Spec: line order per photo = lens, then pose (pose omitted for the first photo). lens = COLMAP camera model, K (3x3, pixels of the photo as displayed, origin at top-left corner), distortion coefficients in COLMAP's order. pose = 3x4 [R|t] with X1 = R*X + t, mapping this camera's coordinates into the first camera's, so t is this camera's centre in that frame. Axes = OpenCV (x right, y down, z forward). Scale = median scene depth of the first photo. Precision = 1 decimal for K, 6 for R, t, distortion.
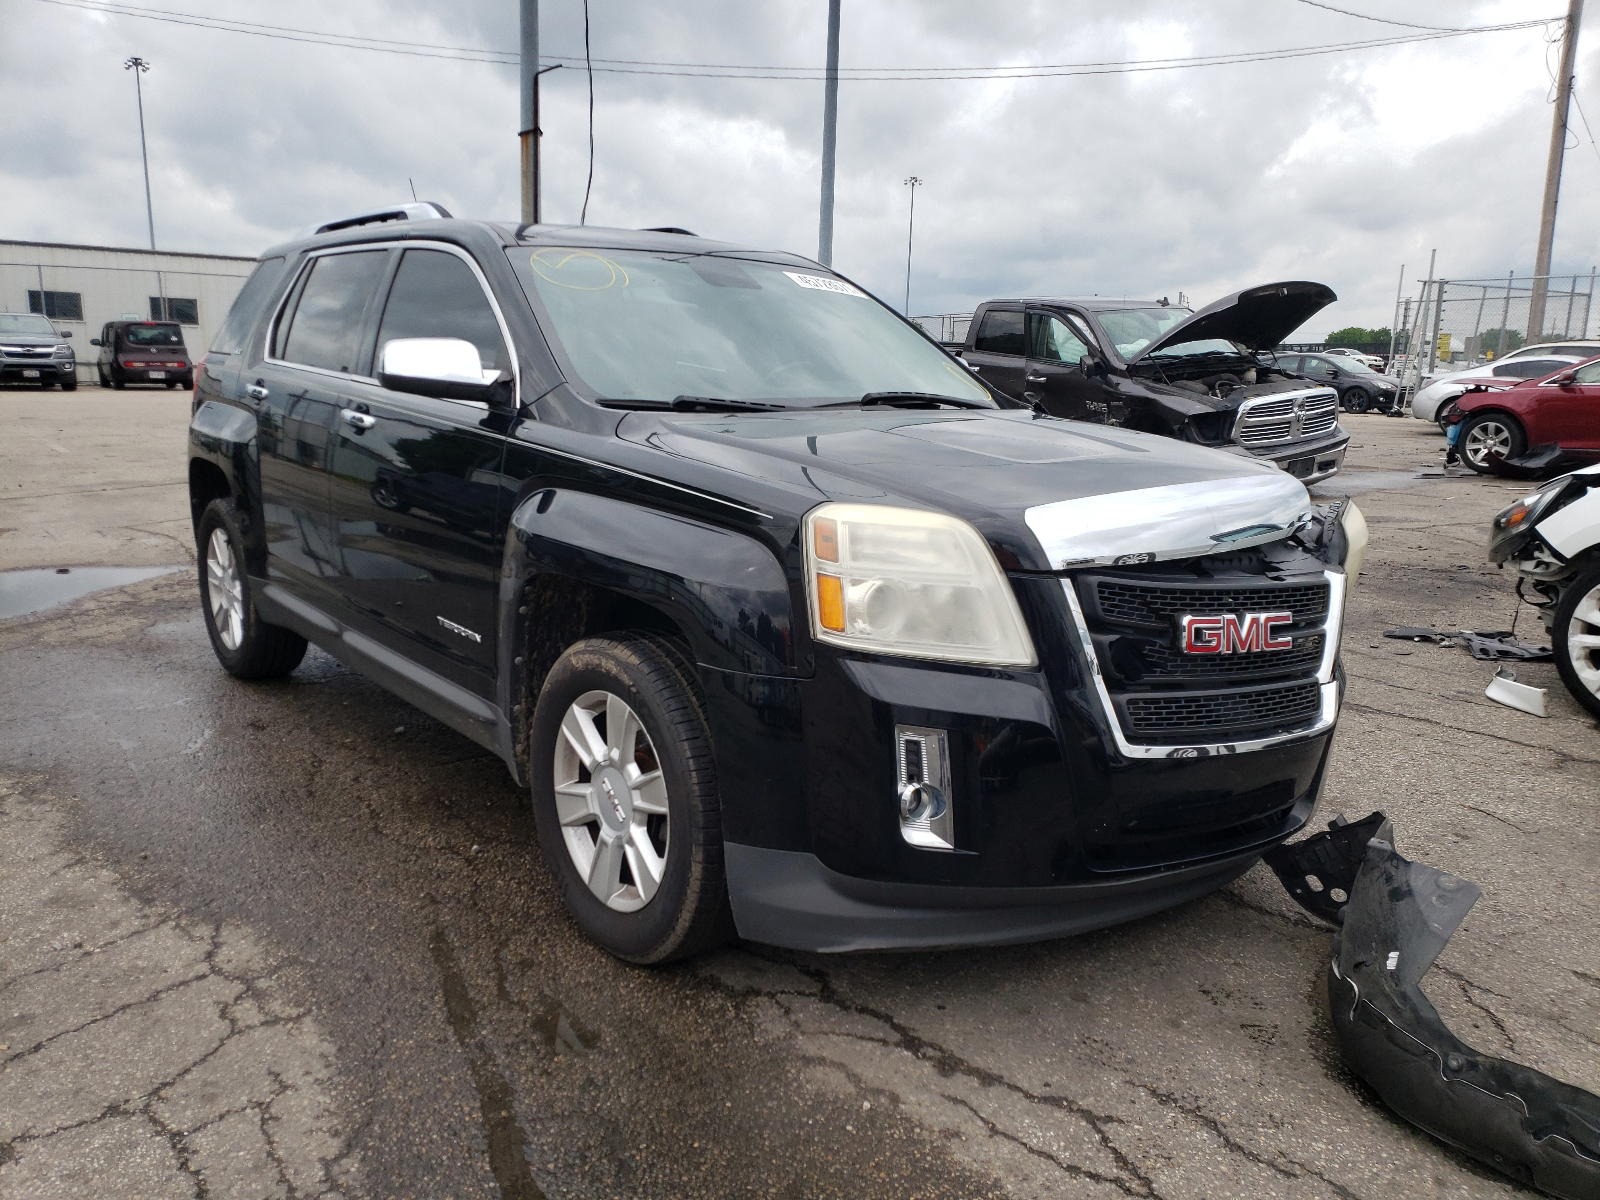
lens RADIAL K [[1290.8, 0, 800.0], [0, 1290.8, 600.0], [0, 0, 1]] dist [0.034400, -0.010004]
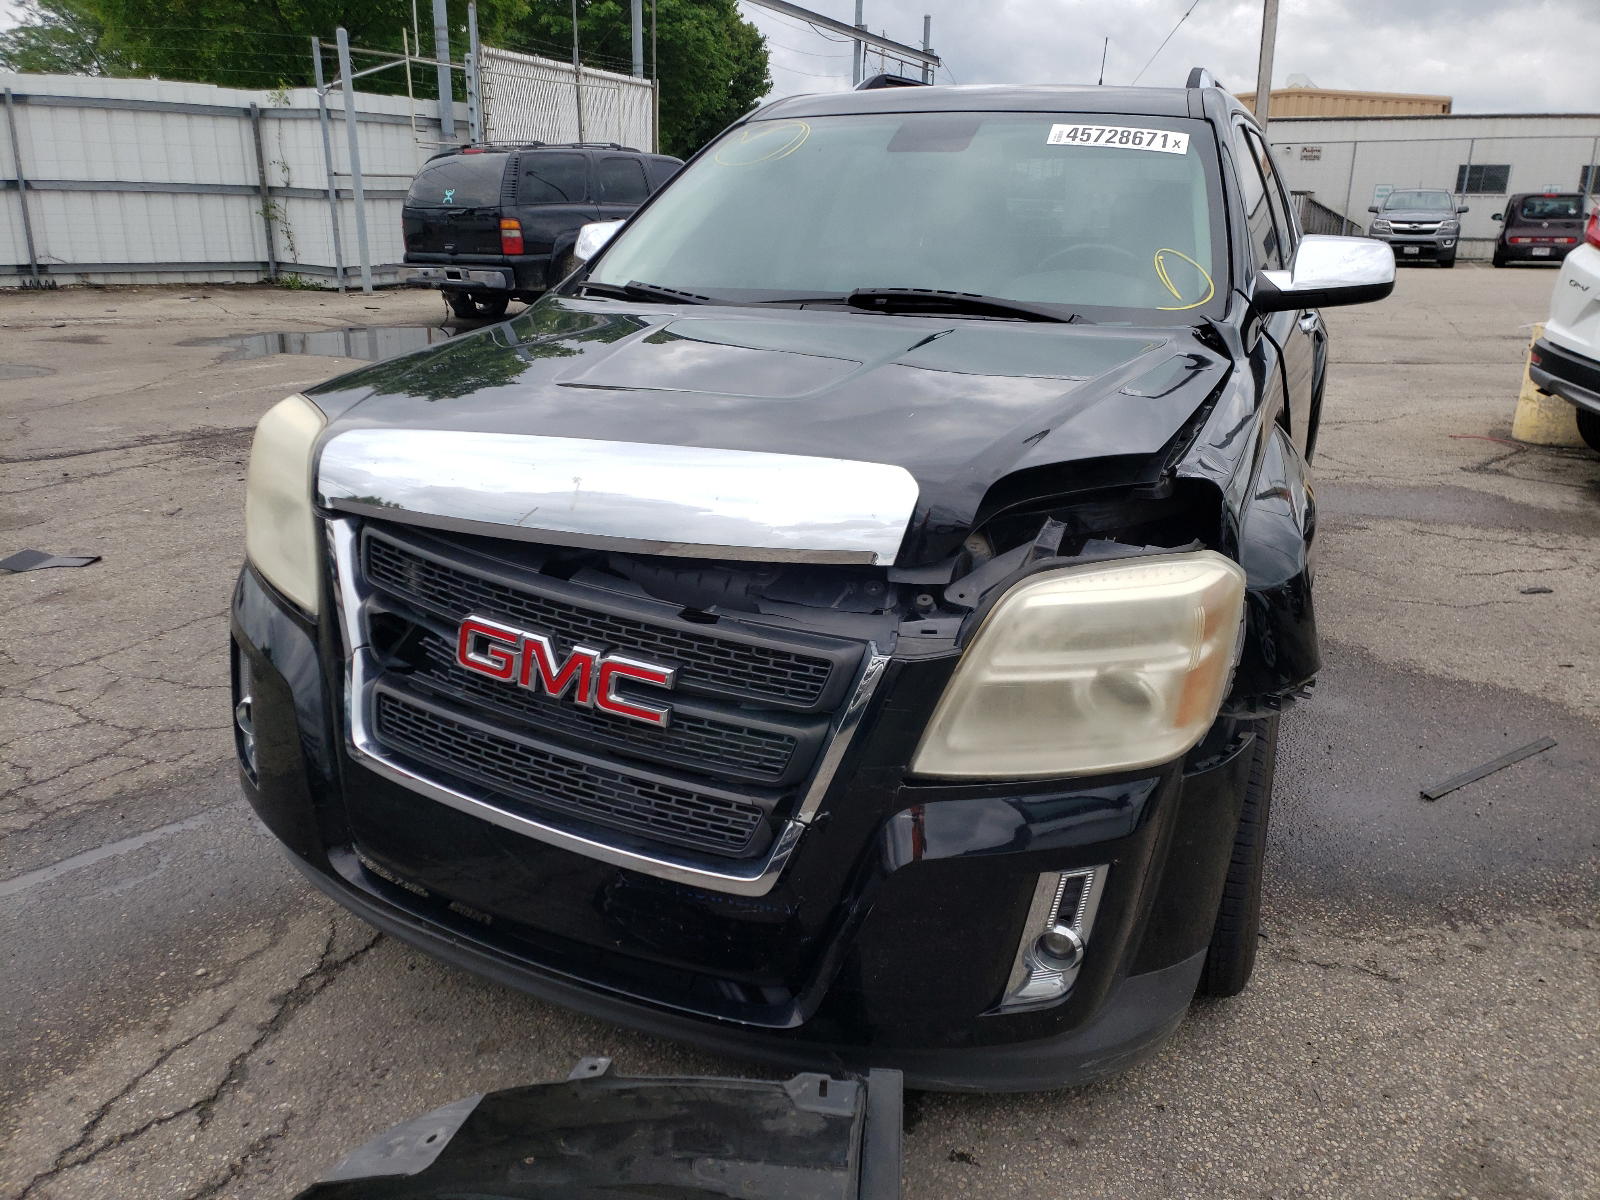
lens RADIAL K [[1290.8, 0, 800.0], [0, 1290.8, 600.0], [0, 0, 1]] dist [0.034400, -0.010004]
pose [[0.458997, 0.243302, -0.854474, 0.840125], [-0.164620, 0.968408, 0.187315, -0.135584], [0.873053, 0.054686, 0.484549, 0.686727]]
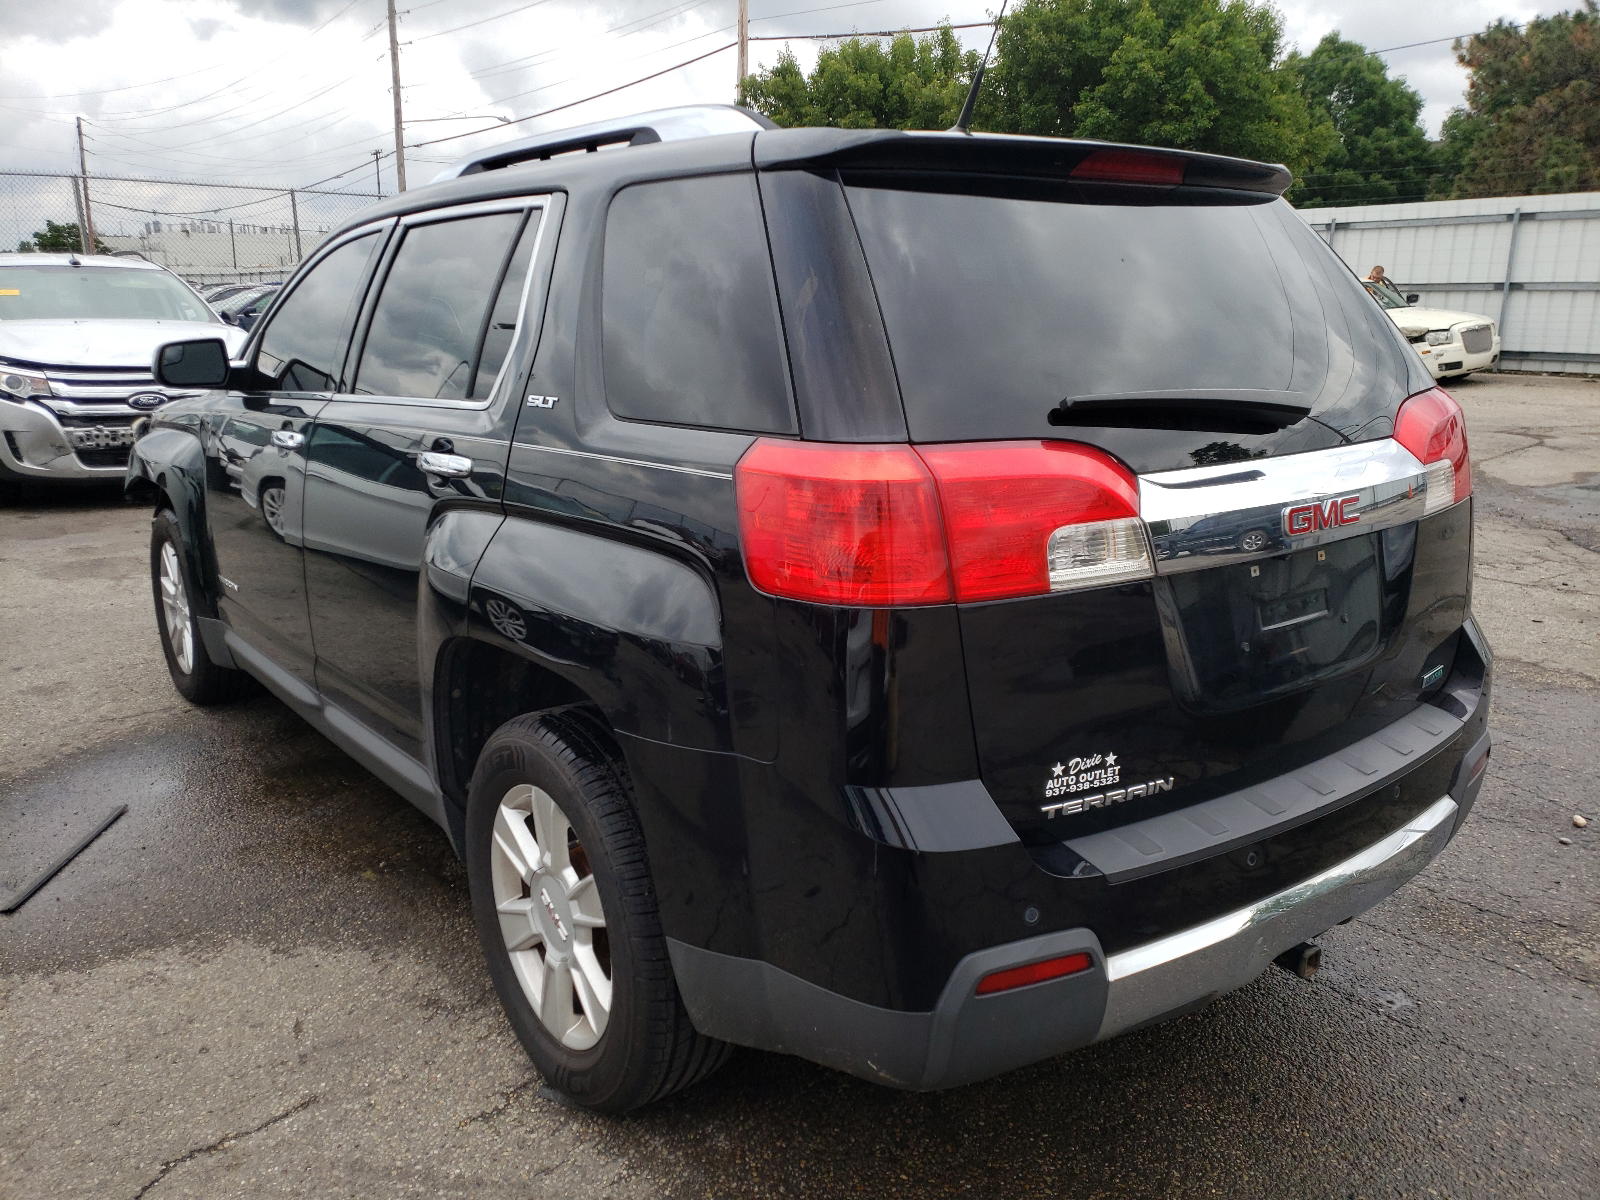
lens RADIAL K [[1290.8, 0, 800.0], [0, 1290.8, 600.0], [0, 0, 1]] dist [0.034400, -0.010004]
pose [[-0.996647, -0.032206, 0.075221, -0.521163], [0.001100, 0.913931, 0.405868, -0.541948], [-0.081818, 0.404590, -0.910831, 2.649559]]
